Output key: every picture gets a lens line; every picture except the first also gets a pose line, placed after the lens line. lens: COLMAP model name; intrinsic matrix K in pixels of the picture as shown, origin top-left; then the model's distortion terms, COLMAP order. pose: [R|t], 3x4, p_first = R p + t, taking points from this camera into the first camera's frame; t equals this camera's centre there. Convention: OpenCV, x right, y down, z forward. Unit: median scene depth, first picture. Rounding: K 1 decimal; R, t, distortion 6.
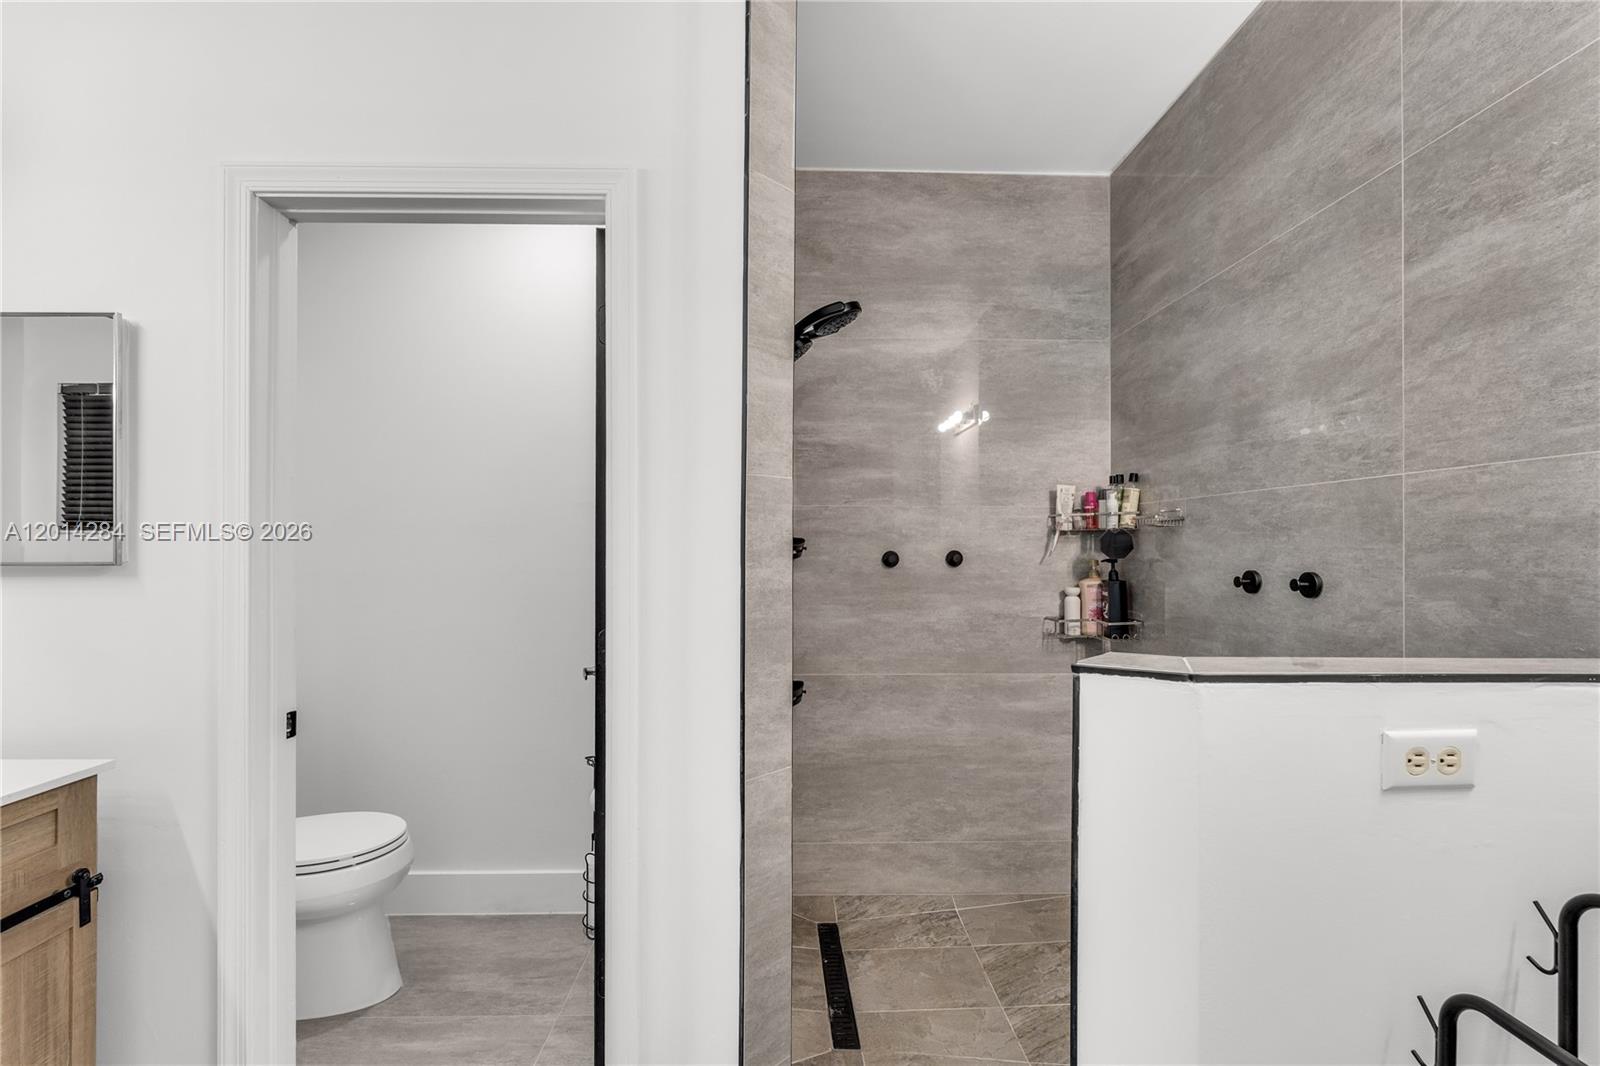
lens RADIAL K [[705.7, 0, 798.7], [0, 705.7, 541.6], [0, 0, 1]] dist [-0.004030, 0.000863]
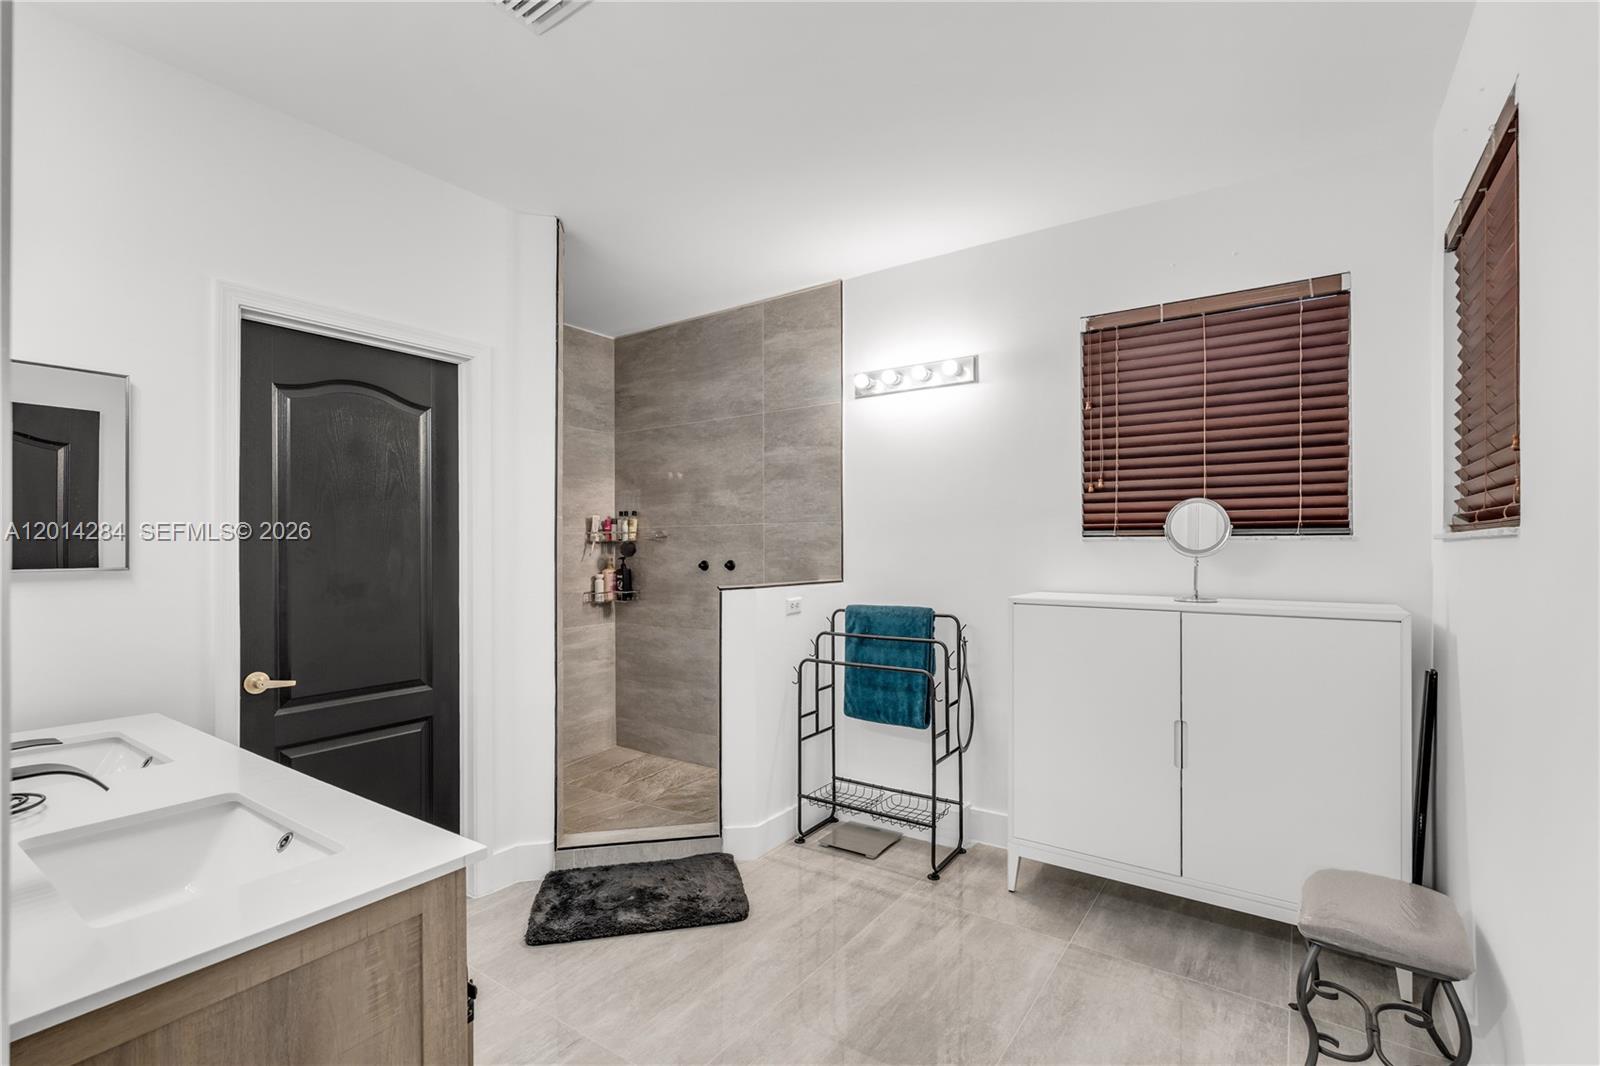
lens RADIAL K [[705.7, 0, 790.2], [0, 705.7, 545.2], [0, 0, 1]] dist [-0.004030, 0.000863]
pose [[0.605883, -0.000451, 0.795553, -0.823019], [0.001338, 0.999999, -0.000453, -0.005860], [-0.795552, 0.001339, 0.605883, -0.495550]]
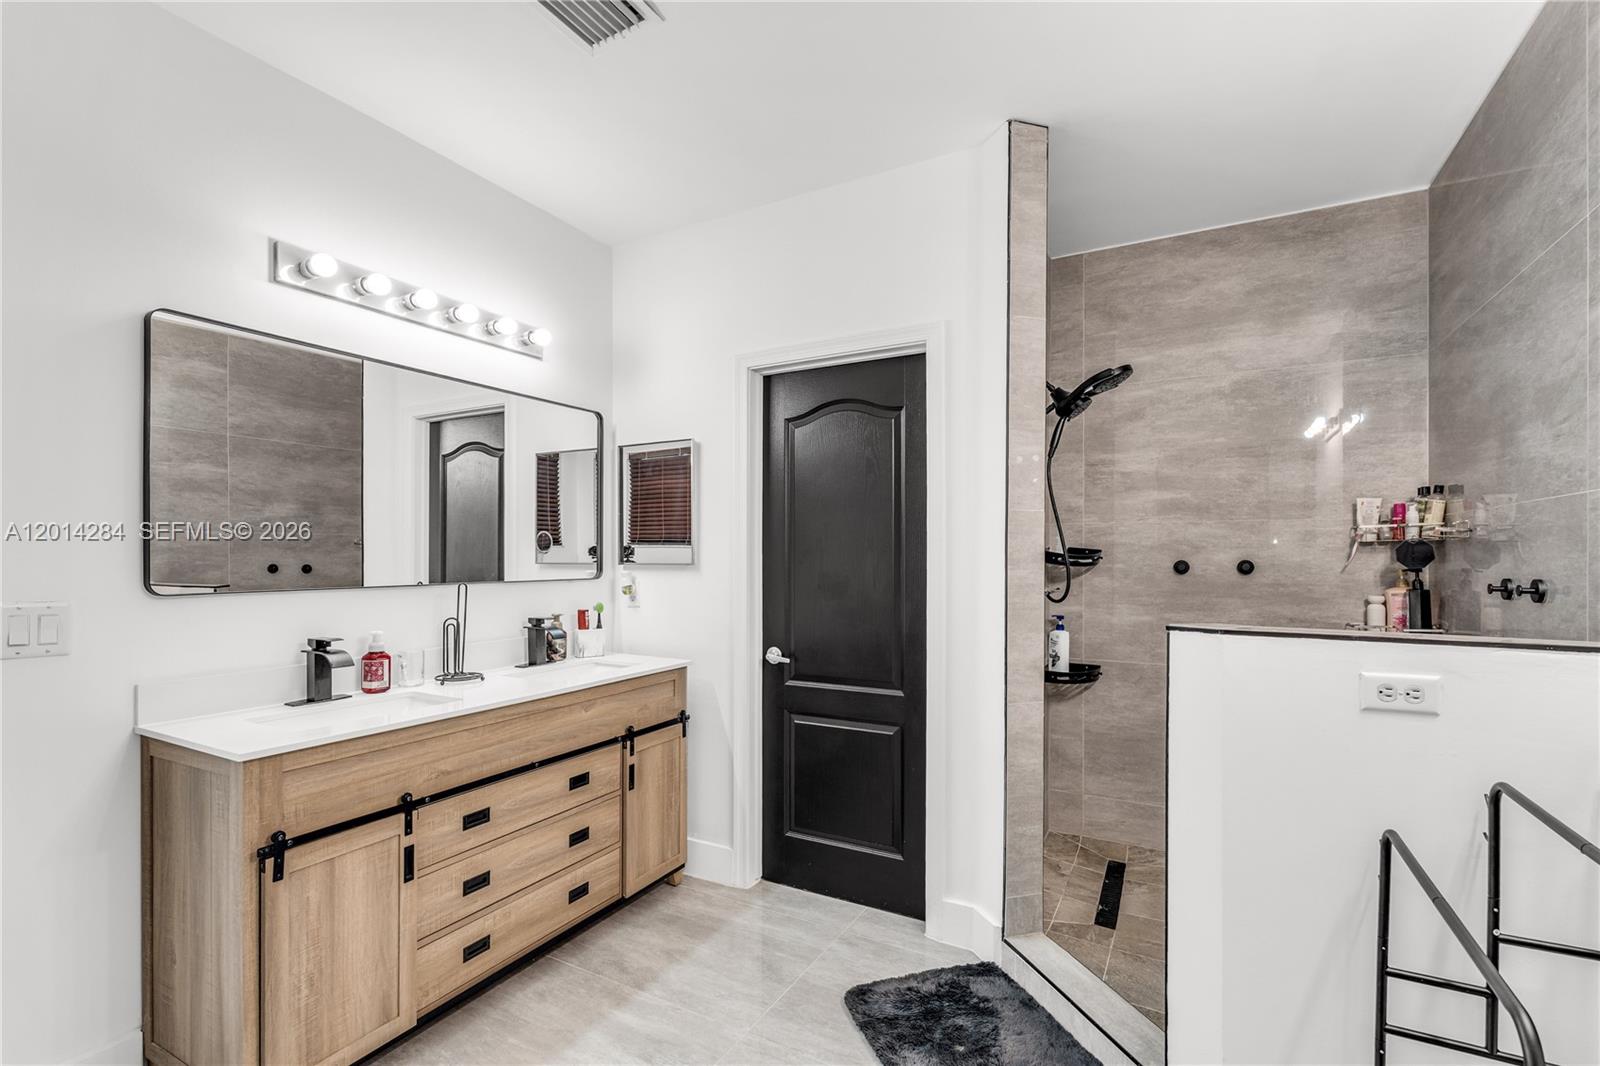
lens RADIAL K [[705.7, 0, 809.6], [0, 705.7, 557.1], [0, 0, 1]] dist [-0.004030, 0.000863]
pose [[0.867033, 0.001655, -0.498249, 0.208385], [0.001448, 0.999982, 0.005841, 0.000511], [0.498249, -0.005786, 0.867015, -0.373940]]
